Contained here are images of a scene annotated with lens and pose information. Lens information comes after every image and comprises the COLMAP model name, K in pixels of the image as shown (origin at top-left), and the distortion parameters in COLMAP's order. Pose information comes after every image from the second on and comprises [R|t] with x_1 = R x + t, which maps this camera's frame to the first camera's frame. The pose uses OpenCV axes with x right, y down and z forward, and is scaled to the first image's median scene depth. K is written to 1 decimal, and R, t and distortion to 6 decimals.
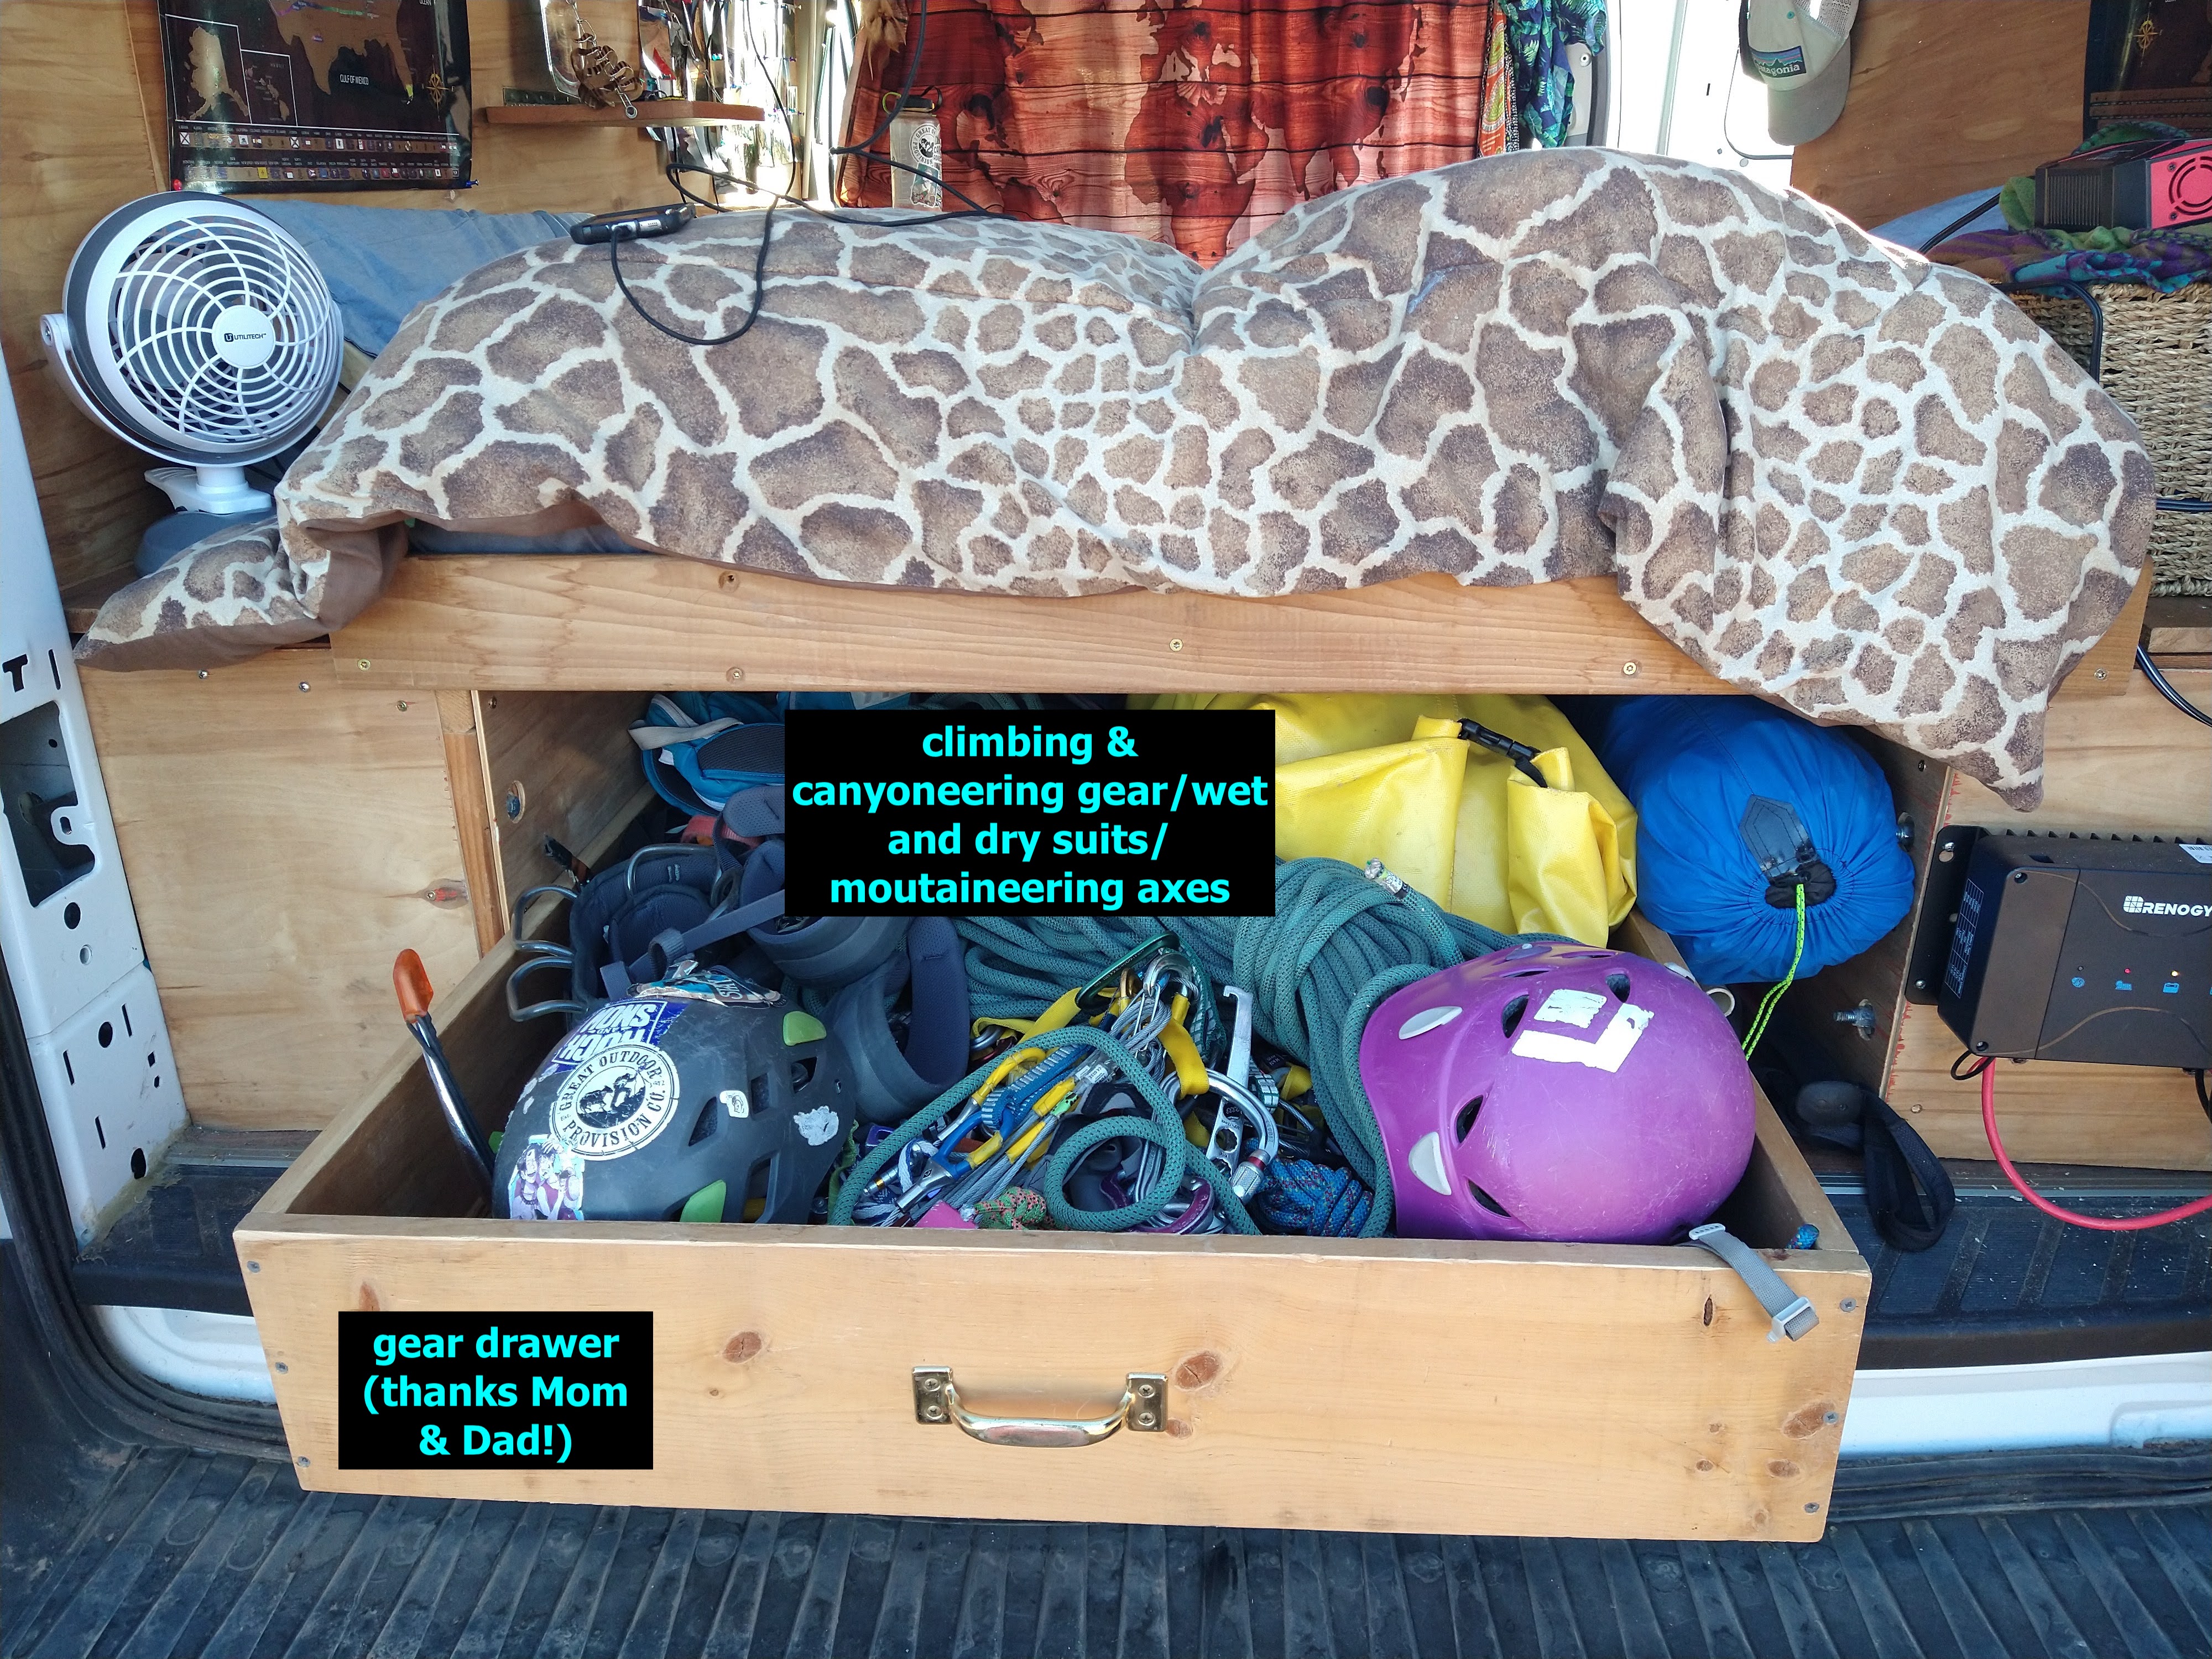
lens RADIAL K [[1599.4, 0, 1153.7], [0, 1599.4, 834.3], [0, 0, 1]] dist [0.079521, -0.131133]
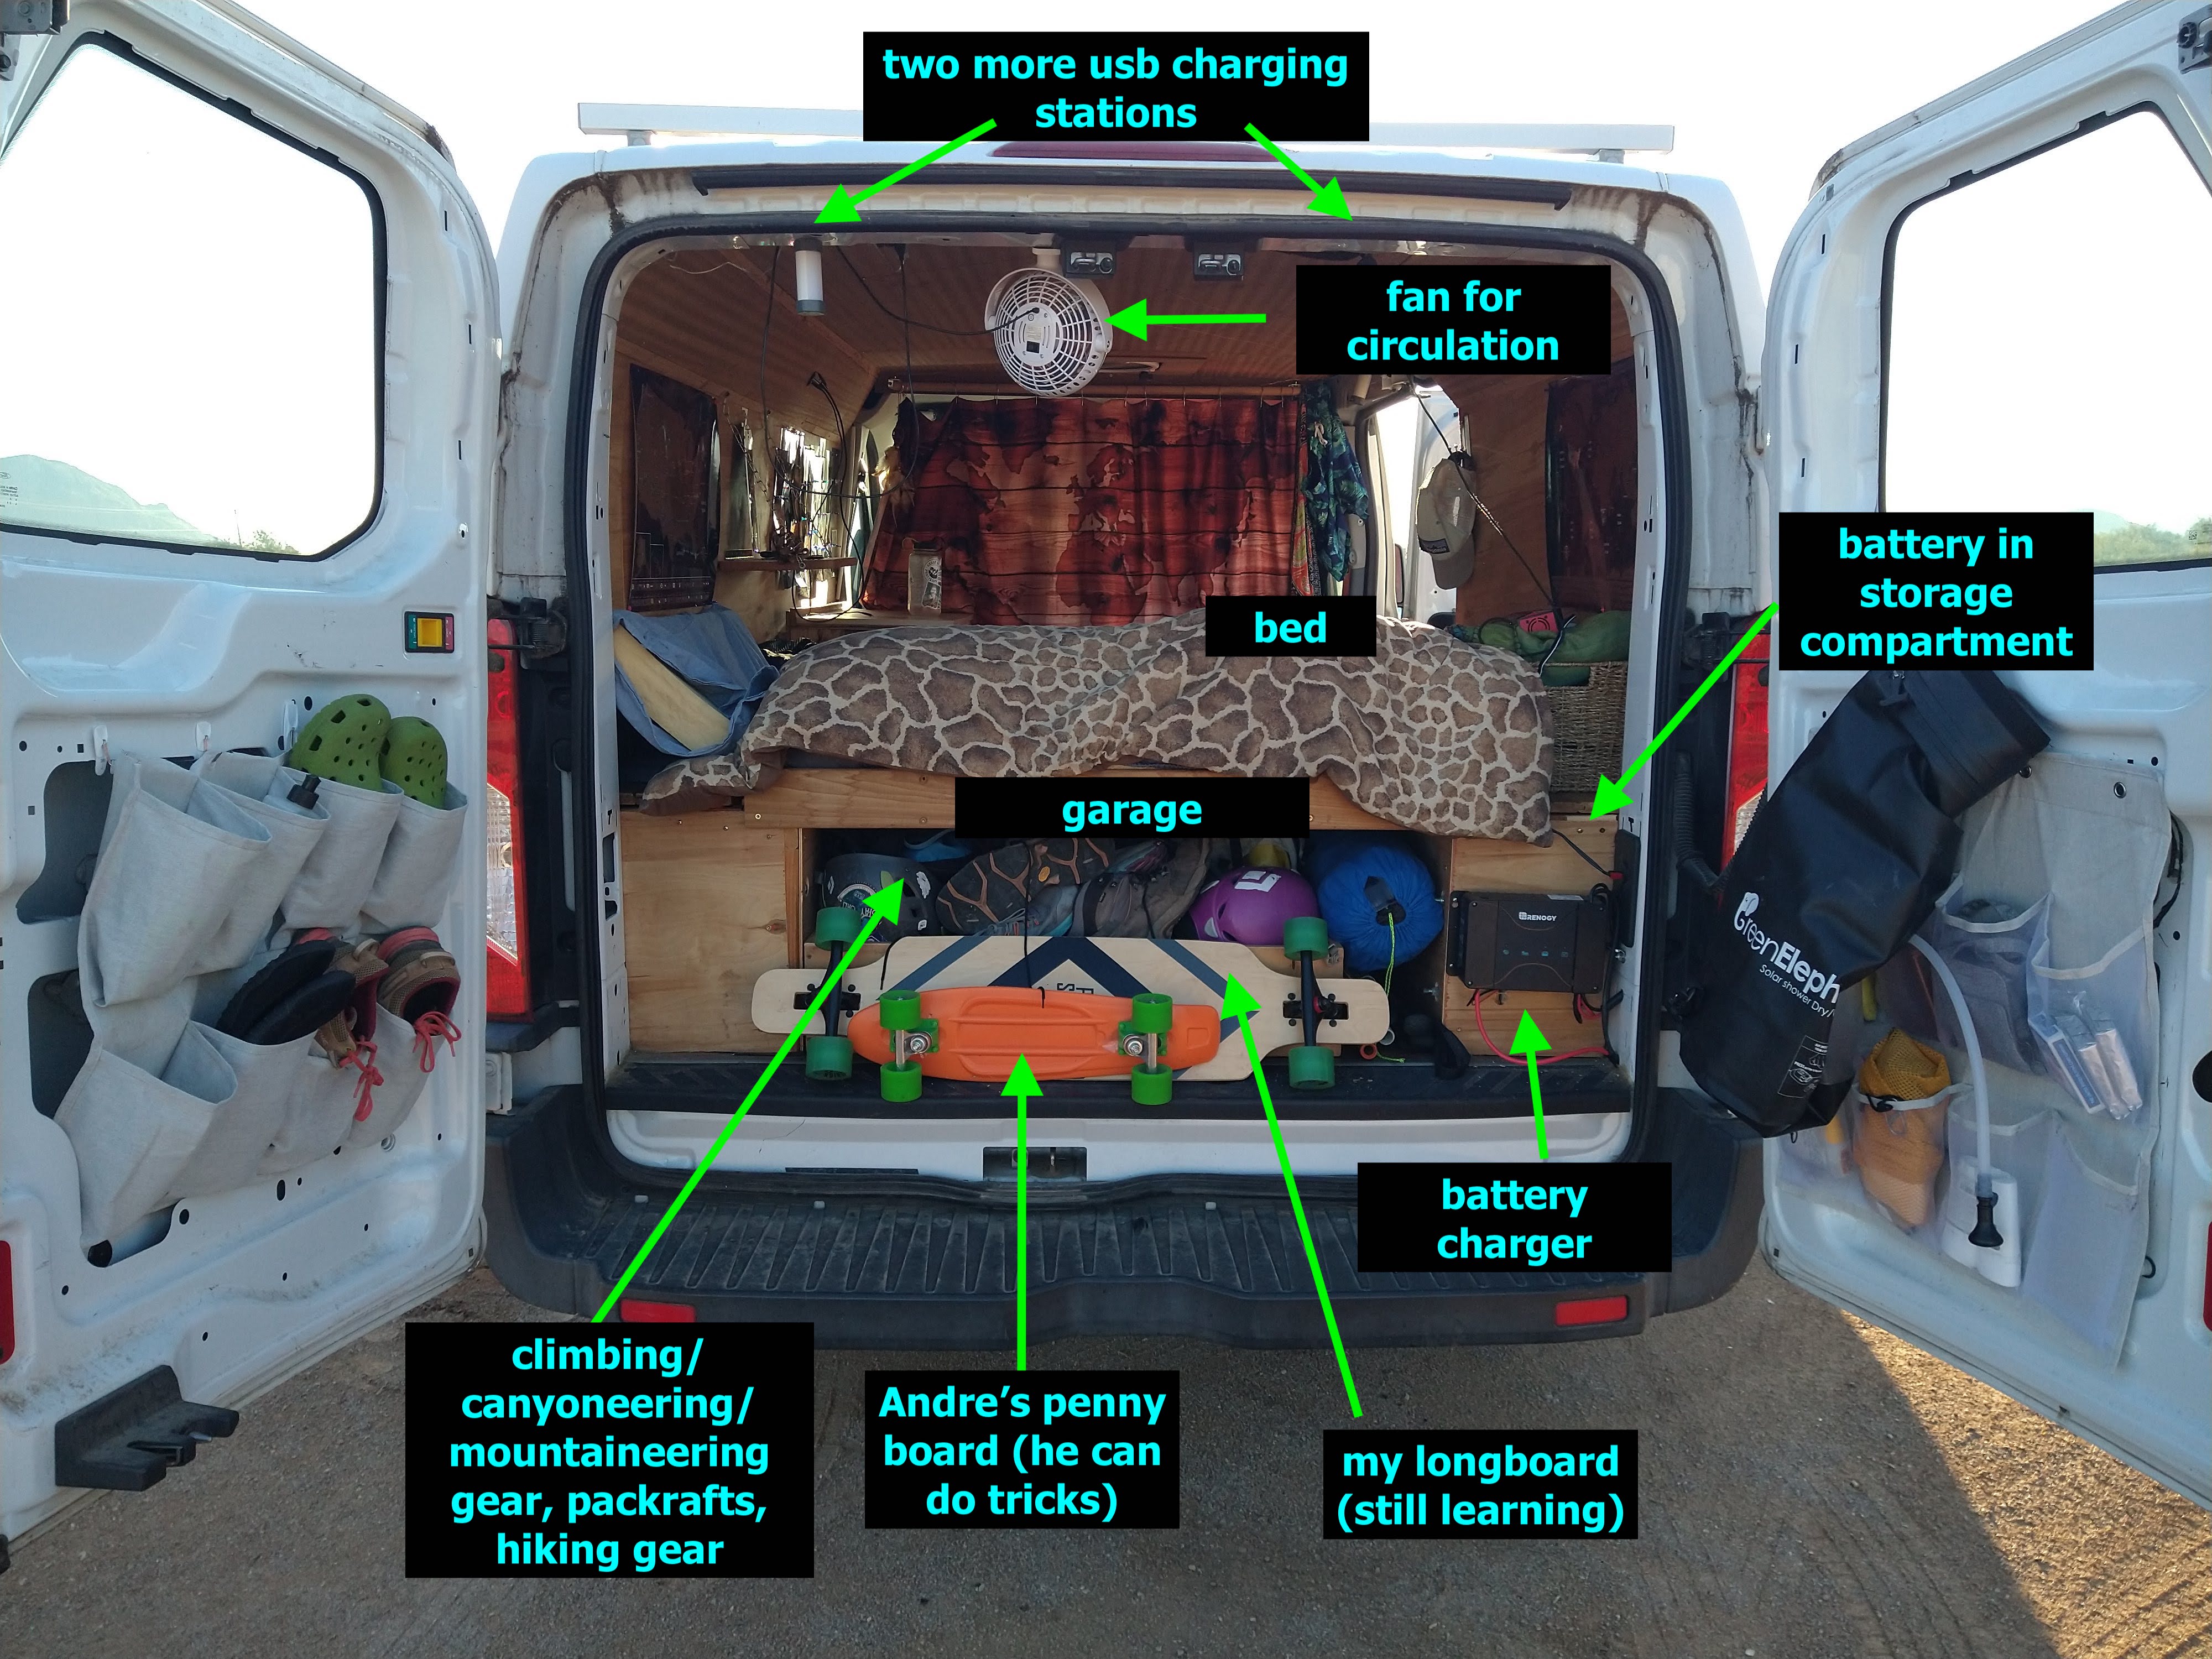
lens RADIAL K [[1599.4, 0, 1153.7], [0, 1599.4, 834.3], [0, 0, 1]] dist [0.079521, -0.131133]
pose [[0.997657, 0.004693, 0.068249, -0.081768], [0.010161, 0.976411, -0.215679, 0.368329], [-0.067651, 0.215868, 0.974076, -1.099813]]
